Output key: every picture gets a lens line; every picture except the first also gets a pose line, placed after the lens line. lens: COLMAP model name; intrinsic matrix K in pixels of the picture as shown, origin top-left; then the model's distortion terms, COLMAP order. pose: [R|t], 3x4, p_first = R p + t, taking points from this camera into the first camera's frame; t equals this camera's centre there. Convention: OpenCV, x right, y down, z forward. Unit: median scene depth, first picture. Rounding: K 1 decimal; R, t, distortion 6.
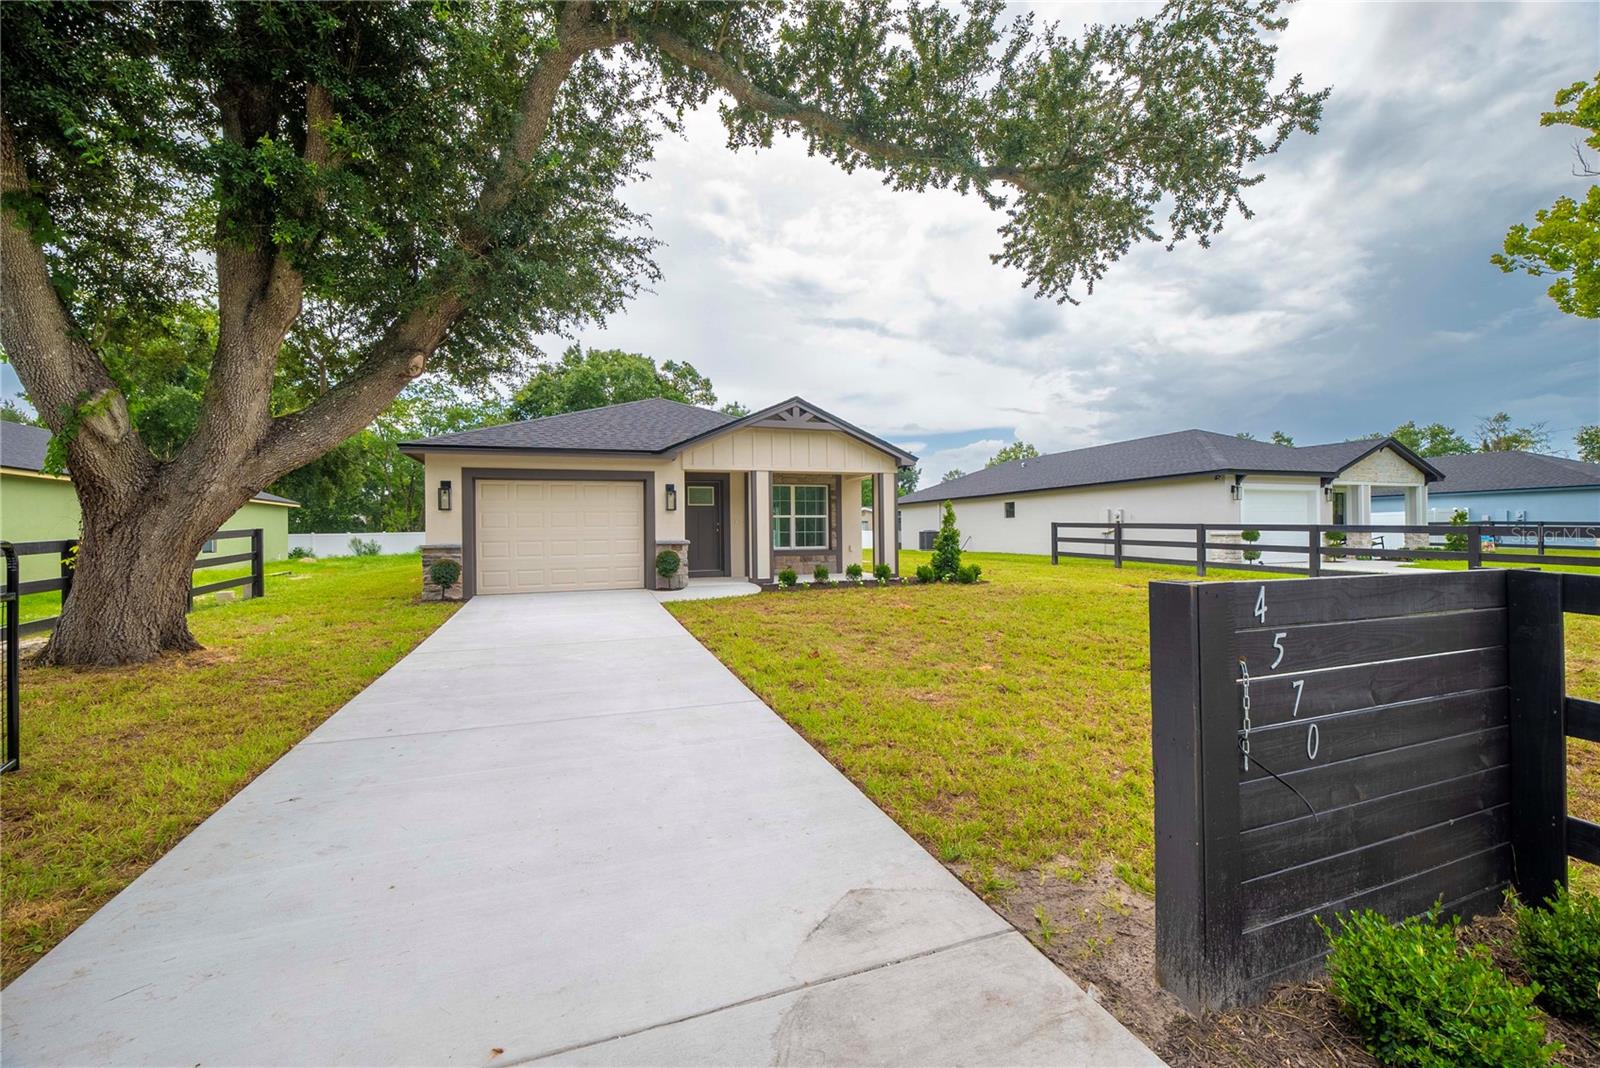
lens RADIAL K [[646.8, 0, 799.6], [0, 646.8, 529.6], [0, 0, 1]] dist [0.000754, -0.008697]
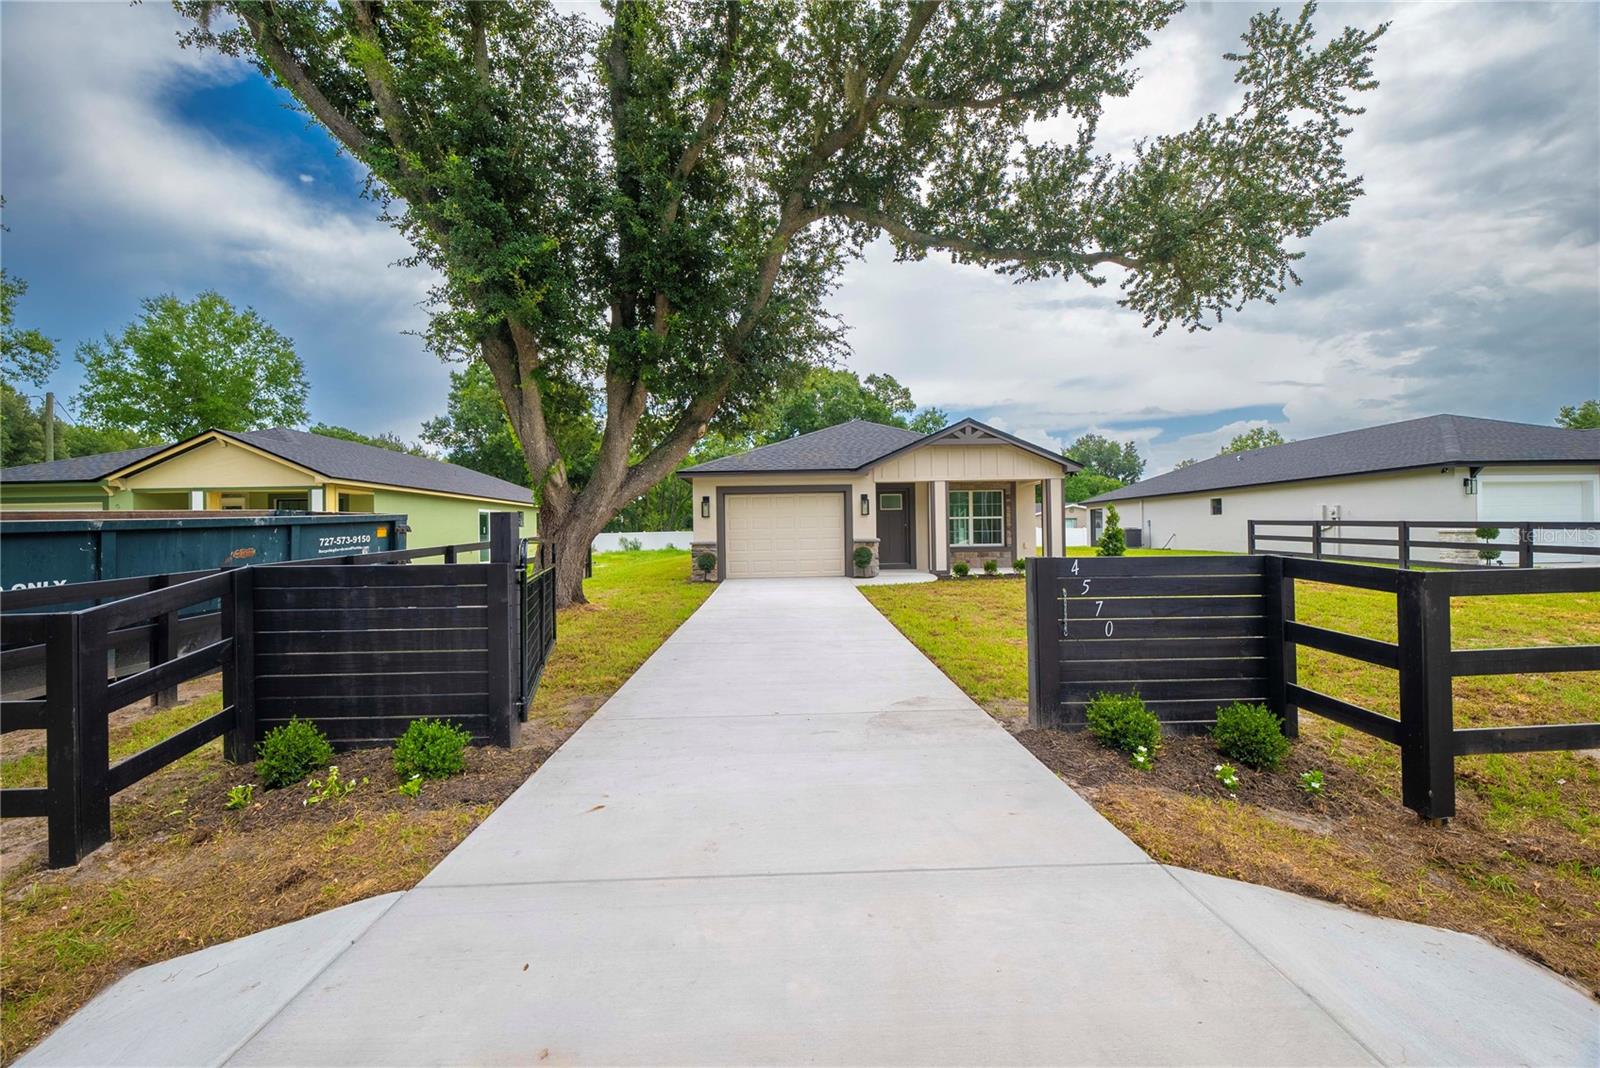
lens RADIAL K [[646.8, 0, 799.6], [0, 646.8, 529.6], [0, 0, 1]] dist [0.000754, -0.008697]
pose [[0.949373, -0.004844, -0.314115, 0.075453], [0.006061, 0.999977, 0.002896, -0.005518], [0.314094, -0.004653, 0.949381, -0.237155]]
